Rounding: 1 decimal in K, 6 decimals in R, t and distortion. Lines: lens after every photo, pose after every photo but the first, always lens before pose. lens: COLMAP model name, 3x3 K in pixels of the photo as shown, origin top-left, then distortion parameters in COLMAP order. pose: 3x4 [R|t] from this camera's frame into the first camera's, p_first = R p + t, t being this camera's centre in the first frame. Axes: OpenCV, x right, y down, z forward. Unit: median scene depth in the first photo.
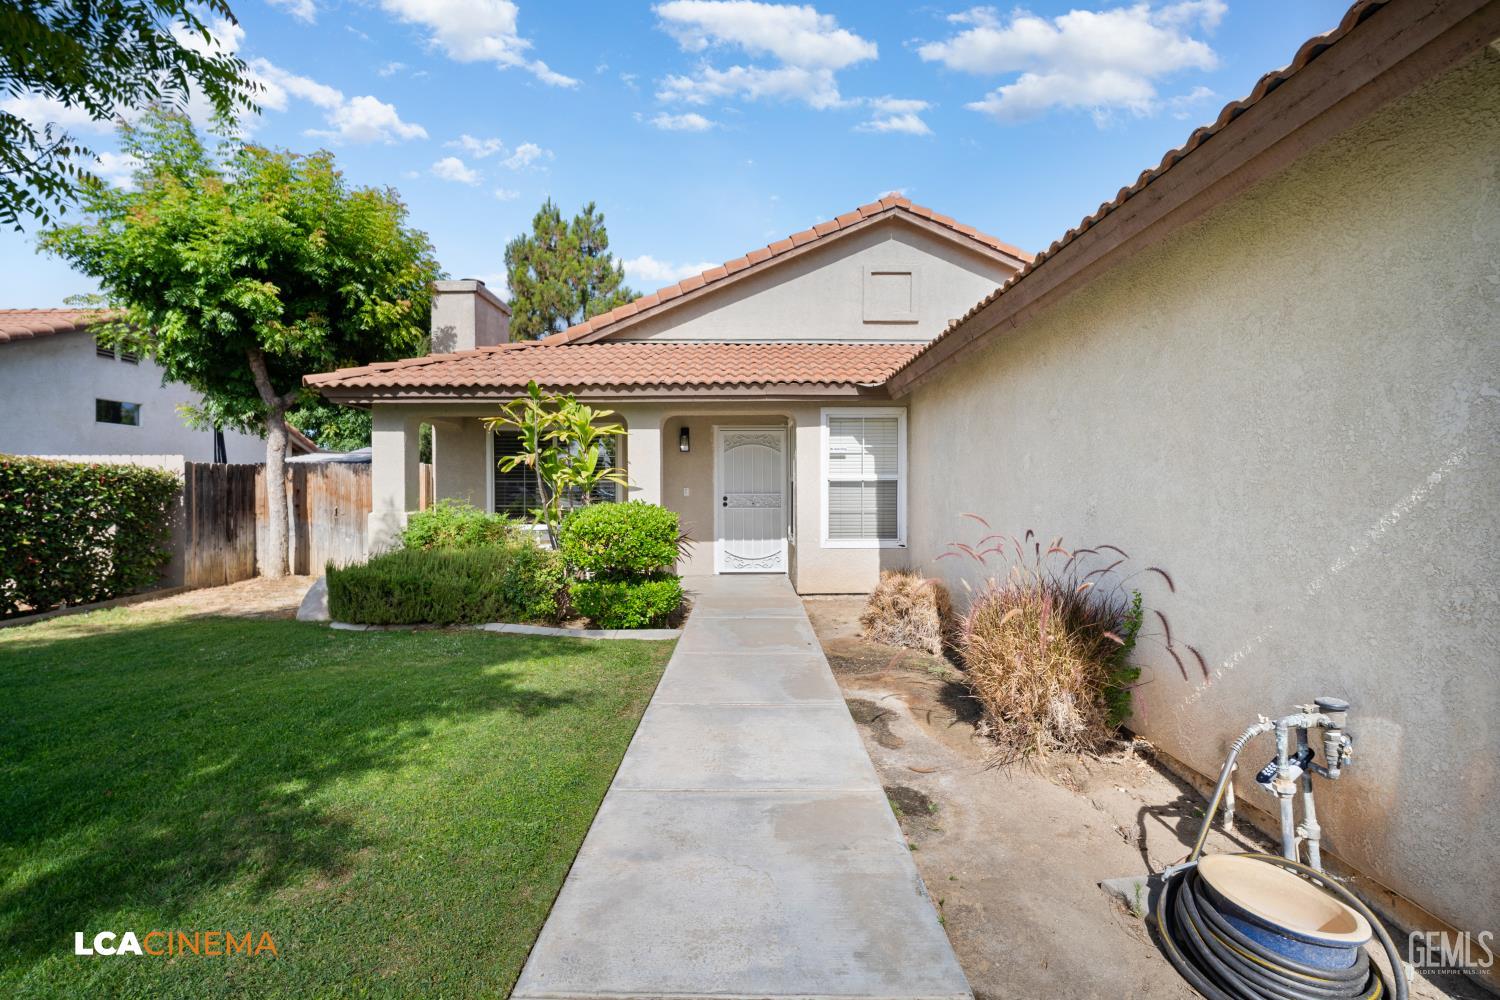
lens RADIAL K [[655.5, 0, 756.9], [0, 655.5, 488.5], [0, 0, 1]] dist [-0.016663, 0.000313]
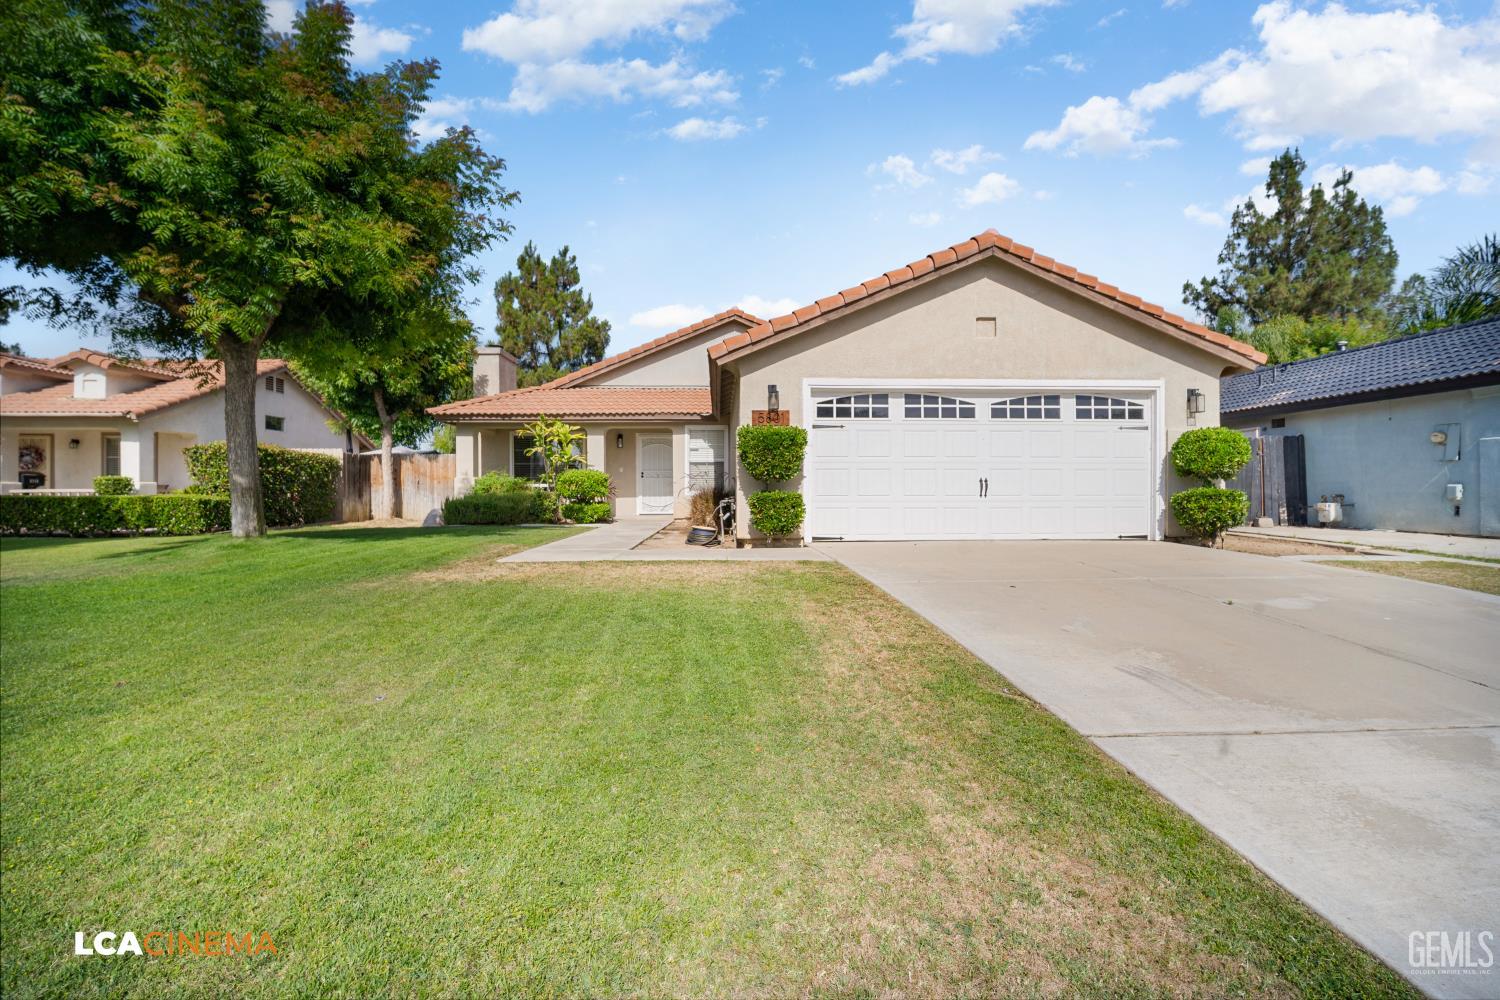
lens RADIAL K [[655.5, 0, 759.6], [0, 655.5, 491.6], [0, 0, 1]] dist [-0.016663, 0.000313]
pose [[0.999082, -0.000249, 0.042839, 0.213206], [0.000182, 0.999999, 0.001577, 0.067764], [-0.042840, -0.001568, 0.999081, -0.894469]]
